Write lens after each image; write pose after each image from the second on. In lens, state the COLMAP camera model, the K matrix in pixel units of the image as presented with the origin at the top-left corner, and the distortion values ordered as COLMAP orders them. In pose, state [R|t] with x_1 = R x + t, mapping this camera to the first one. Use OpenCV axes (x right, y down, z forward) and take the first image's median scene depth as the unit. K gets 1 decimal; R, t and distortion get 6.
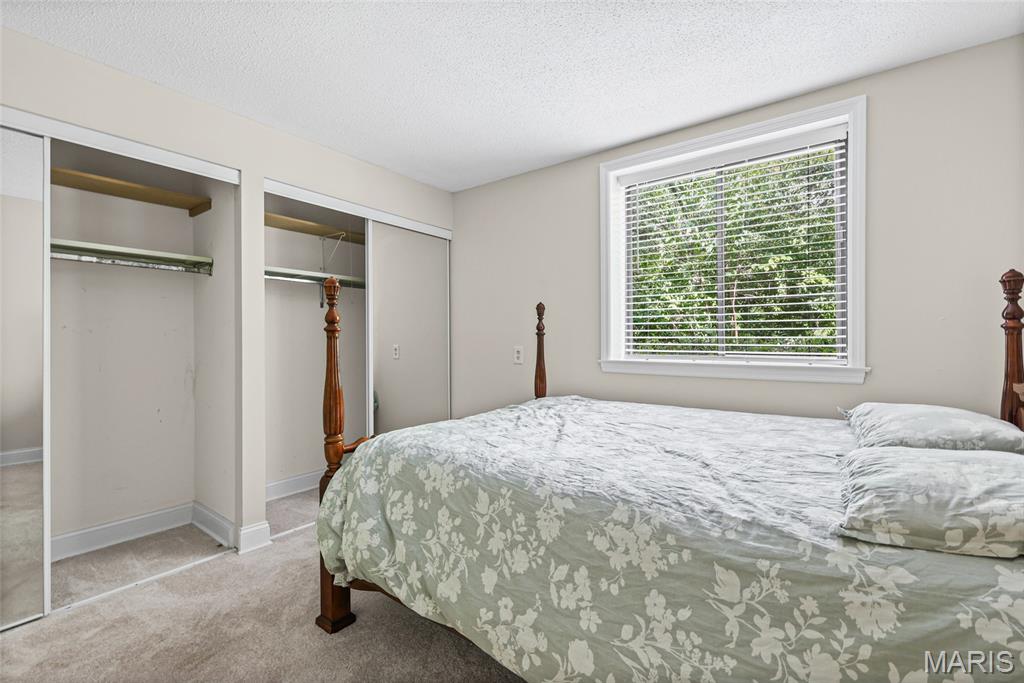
lens RADIAL K [[449.7, 0, 512.6], [0, 449.7, 340.4], [0, 0, 1]] dist [0.003117, -0.000529]
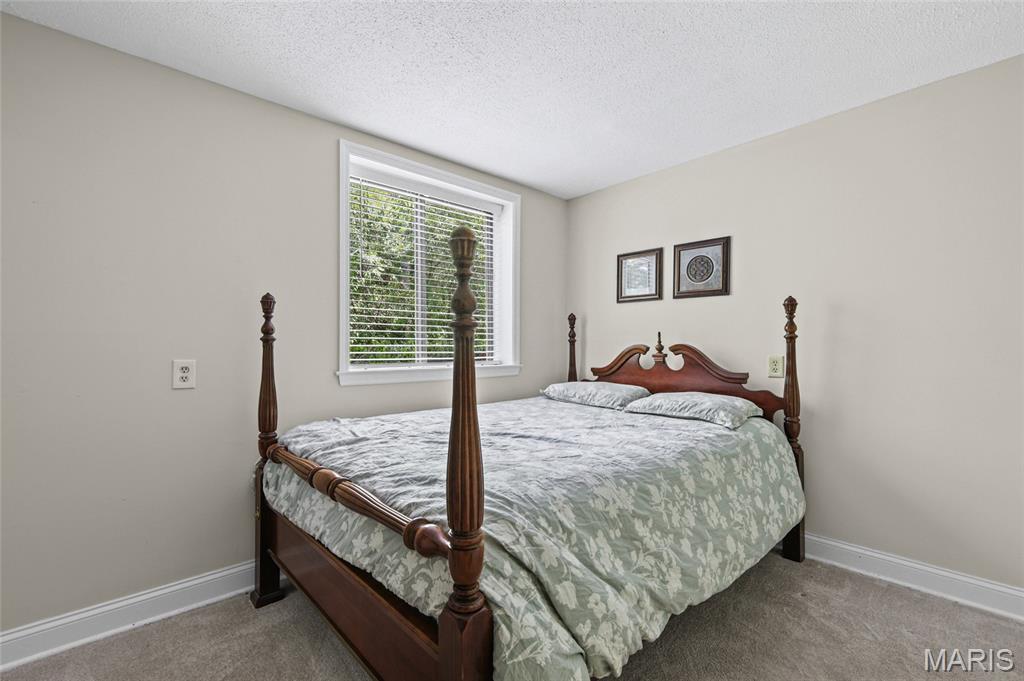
lens RADIAL K [[449.7, 0, 512.2], [0, 449.7, 340.4], [0, 0, 1]] dist [0.003117, -0.000529]
pose [[0.175908, 0.016650, 0.984266, -1.117945], [0.004652, 0.999832, -0.017744, 0.002213], [-0.984396, 0.007701, 0.175801, 1.053043]]
